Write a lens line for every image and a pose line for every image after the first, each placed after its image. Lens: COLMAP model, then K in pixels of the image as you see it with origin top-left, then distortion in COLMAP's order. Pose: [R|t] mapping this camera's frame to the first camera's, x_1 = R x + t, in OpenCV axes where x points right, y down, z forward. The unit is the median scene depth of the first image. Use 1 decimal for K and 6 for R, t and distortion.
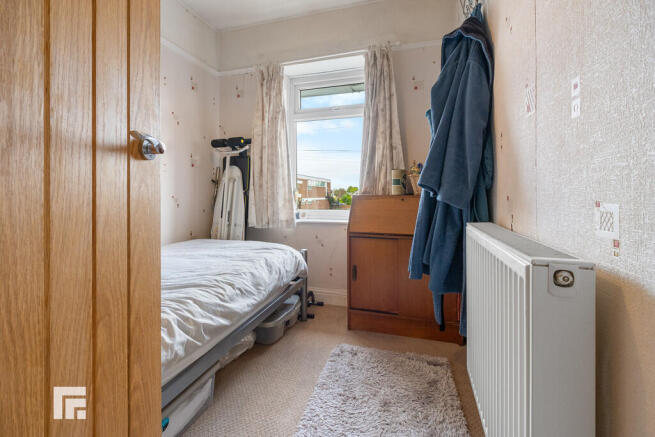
lens RADIAL K [[280.4, 0, 328.0], [0, 280.4, 217.2], [0, 0, 1]] dist [-0.003487, -0.000375]
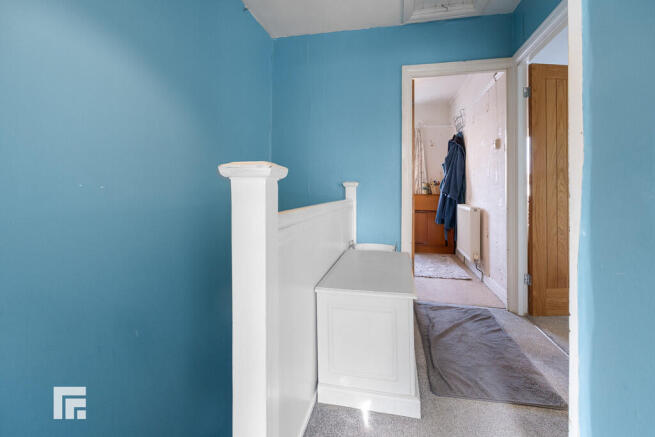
lens RADIAL K [[280.4, 0, 327.0], [0, 280.4, 217.8], [0, 0, 1]] dist [-0.003487, -0.000375]
pose [[0.999108, -0.009026, 0.041243, -0.981669], [0.008853, 0.999951, 0.004383, 0.132949], [-0.041281, -0.004014, 0.999140, -1.861265]]
